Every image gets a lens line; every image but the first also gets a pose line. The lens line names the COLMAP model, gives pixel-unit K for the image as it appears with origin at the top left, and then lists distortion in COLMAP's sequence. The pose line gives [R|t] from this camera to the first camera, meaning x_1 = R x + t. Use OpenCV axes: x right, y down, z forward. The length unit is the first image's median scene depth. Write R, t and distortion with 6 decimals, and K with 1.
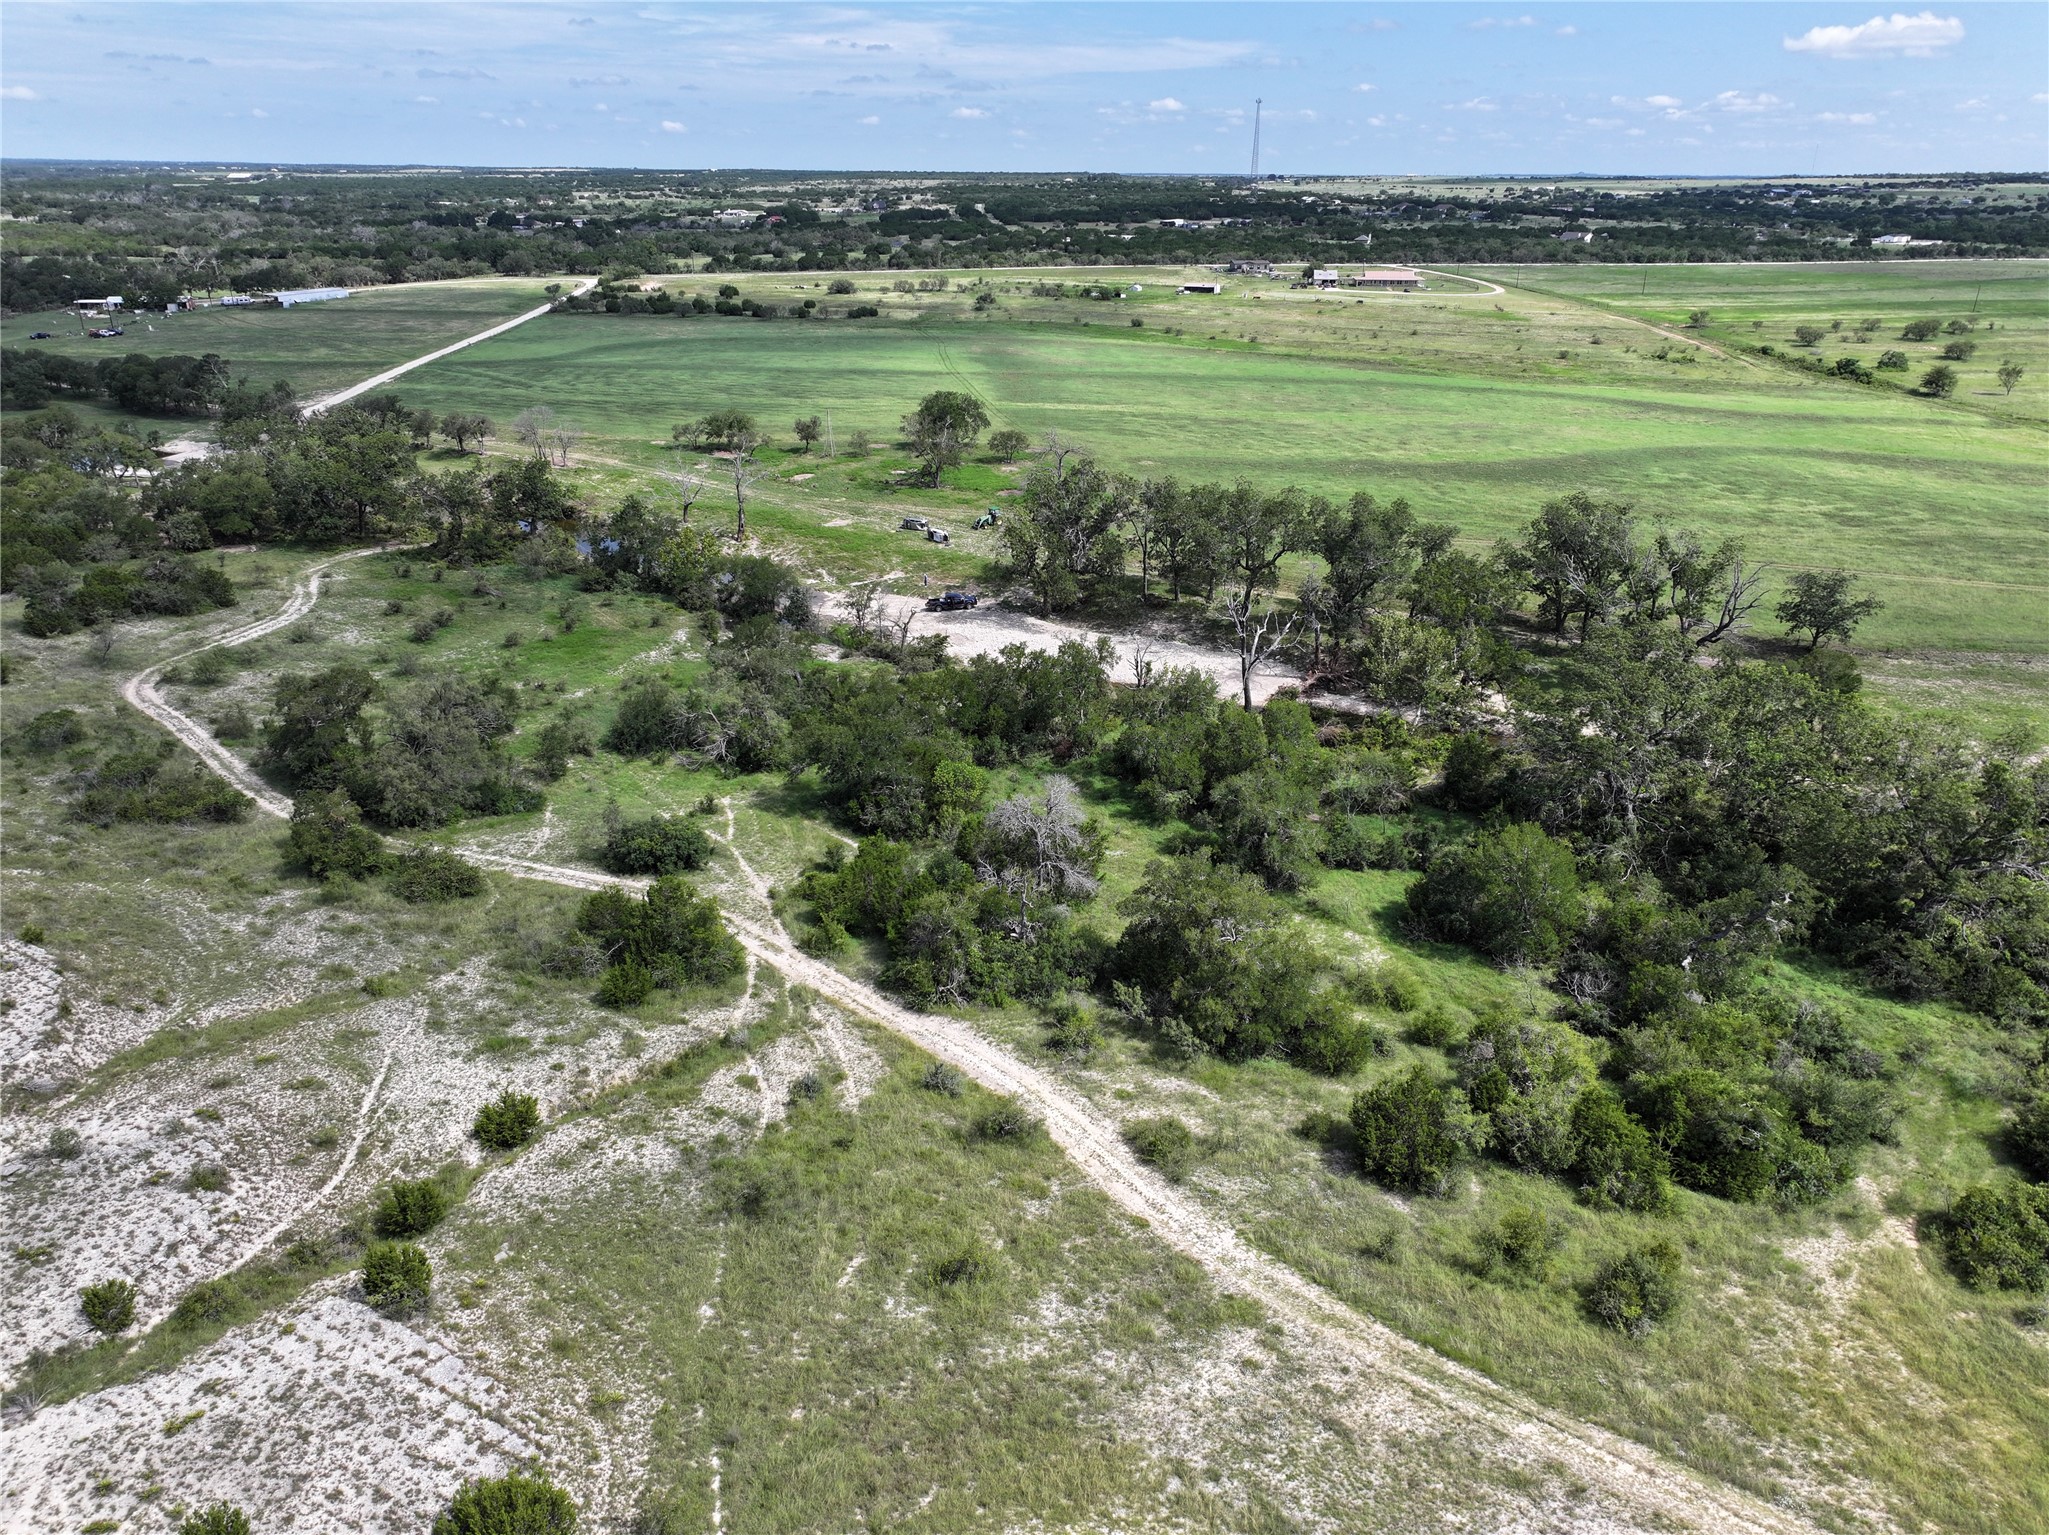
lens RADIAL K [[1472.9, 0, 1024.6], [0, 1472.9, 753.0], [0, 0, 1]] dist [-0.009397, 0.028799]
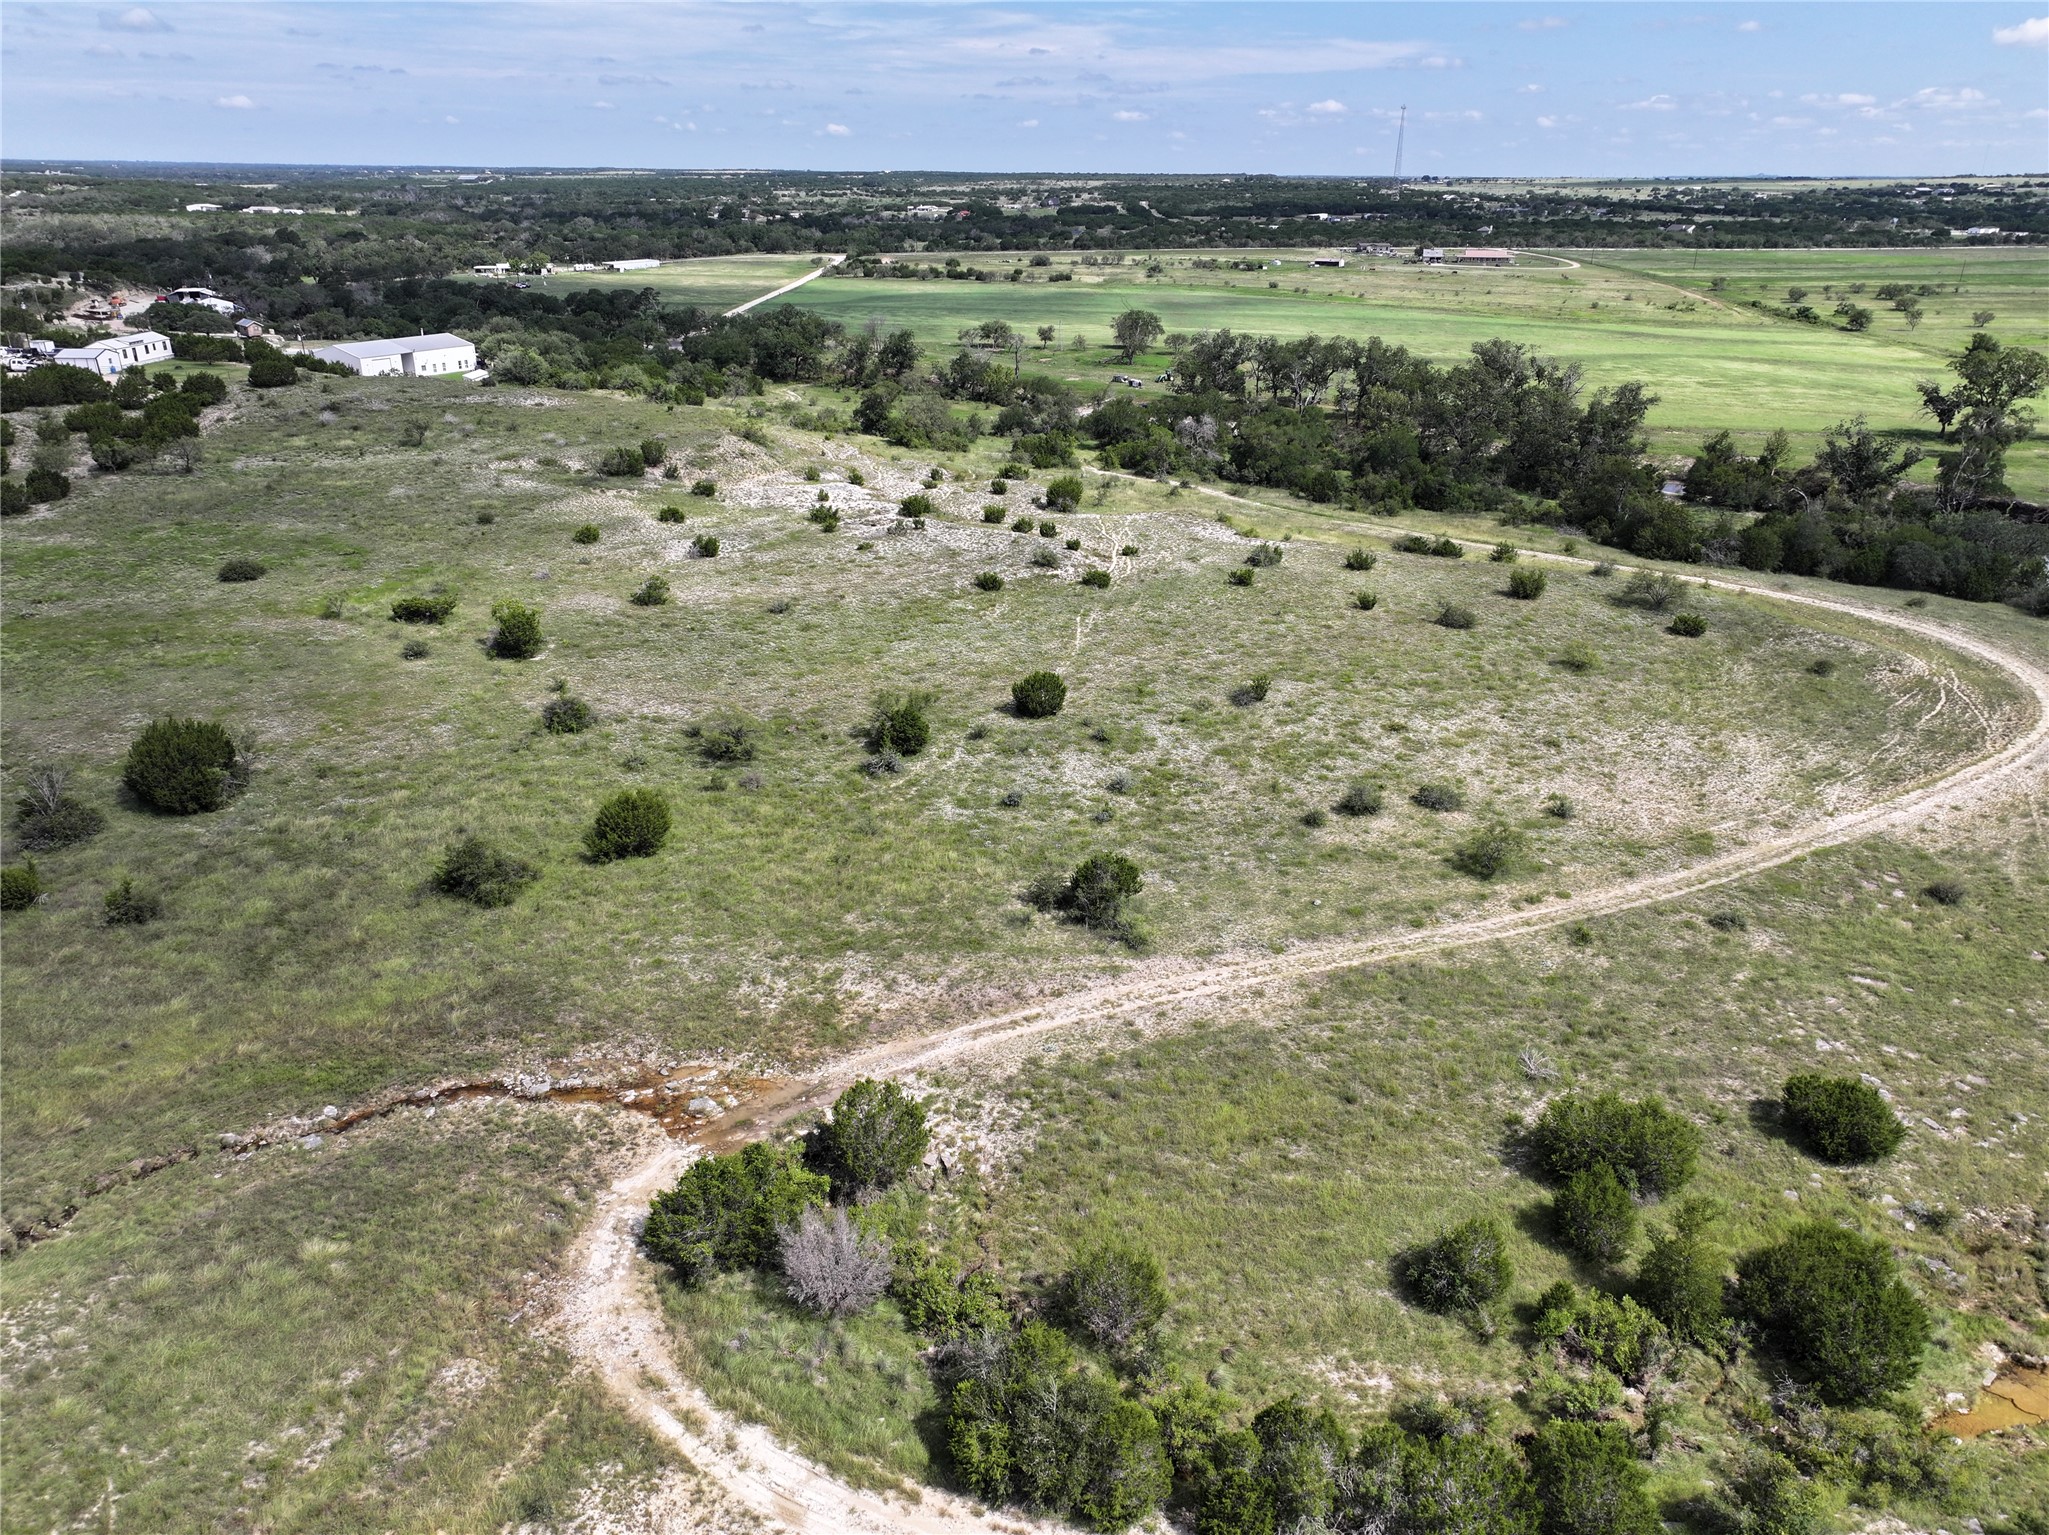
lens RADIAL K [[1472.9, 0, 1024.6], [0, 1472.9, 753.0], [0, 0, 1]] dist [-0.009397, 0.028799]
pose [[0.995066, 0.036029, -0.092438, -0.002741], [-0.036165, 0.999346, 0.000208, 0.049301], [0.092385, 0.003136, 0.995718, -0.120118]]
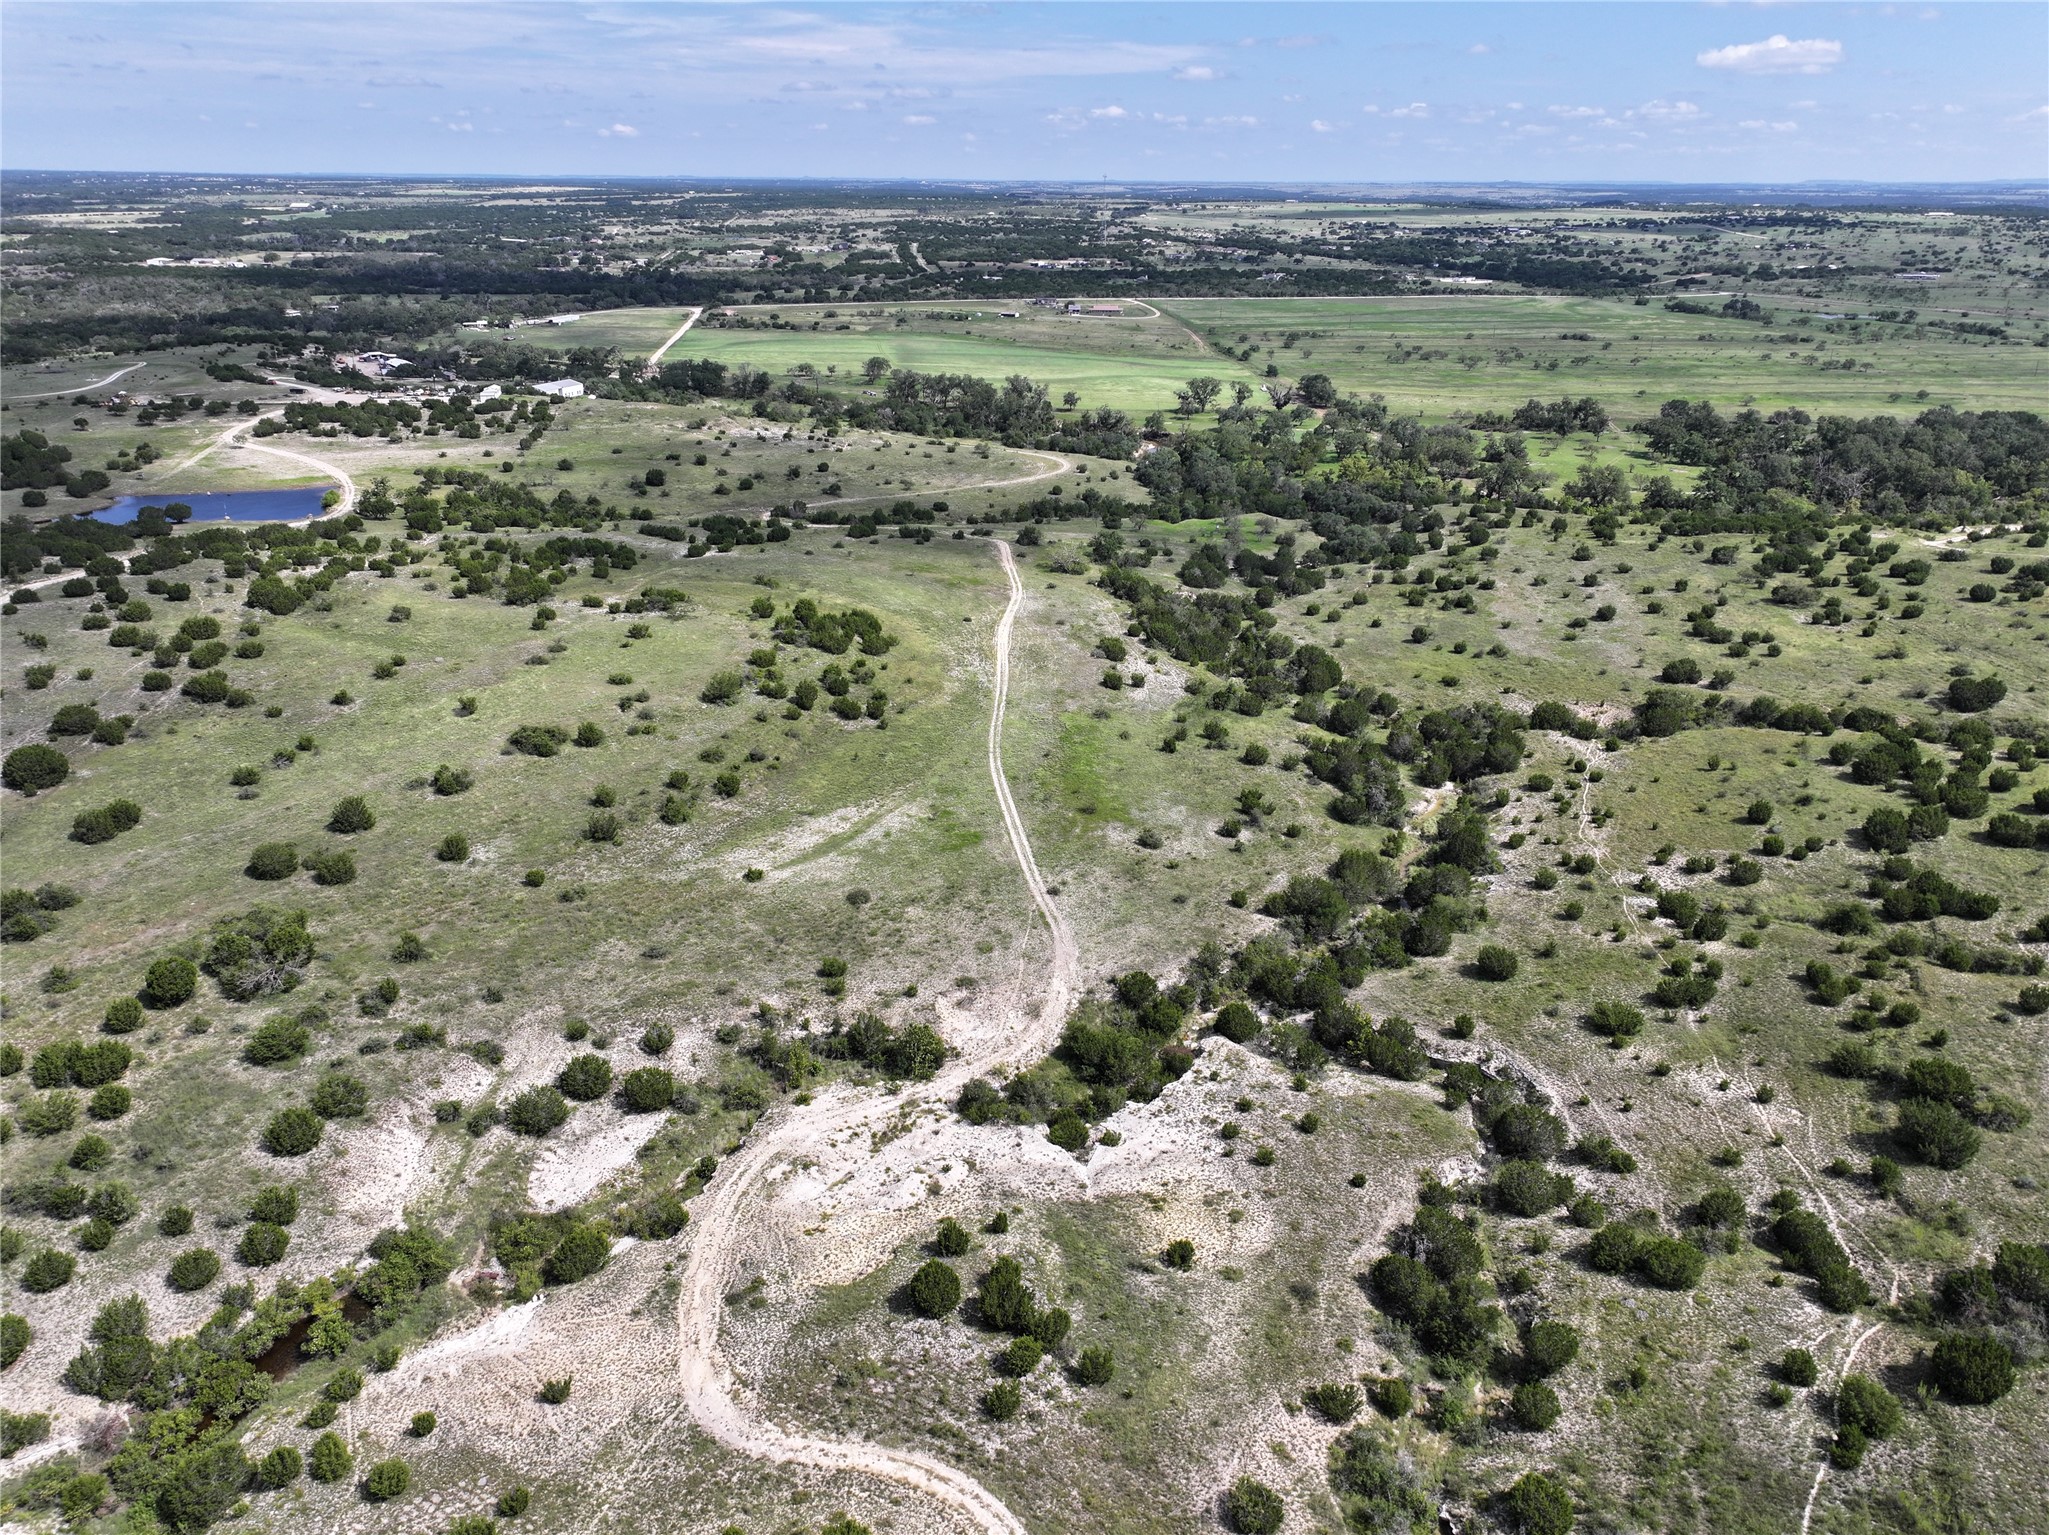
lens RADIAL K [[1448.8, 0, 1034.1], [0, 1448.8, 772.6], [0, 0, 1]] dist [0.003322, 0.014808]
pose [[0.999336, -0.013405, 0.033873, 0.035047], [0.012918, 0.999811, 0.014558, 0.128805], [-0.034062, -0.014110, 0.999320, -0.451153]]
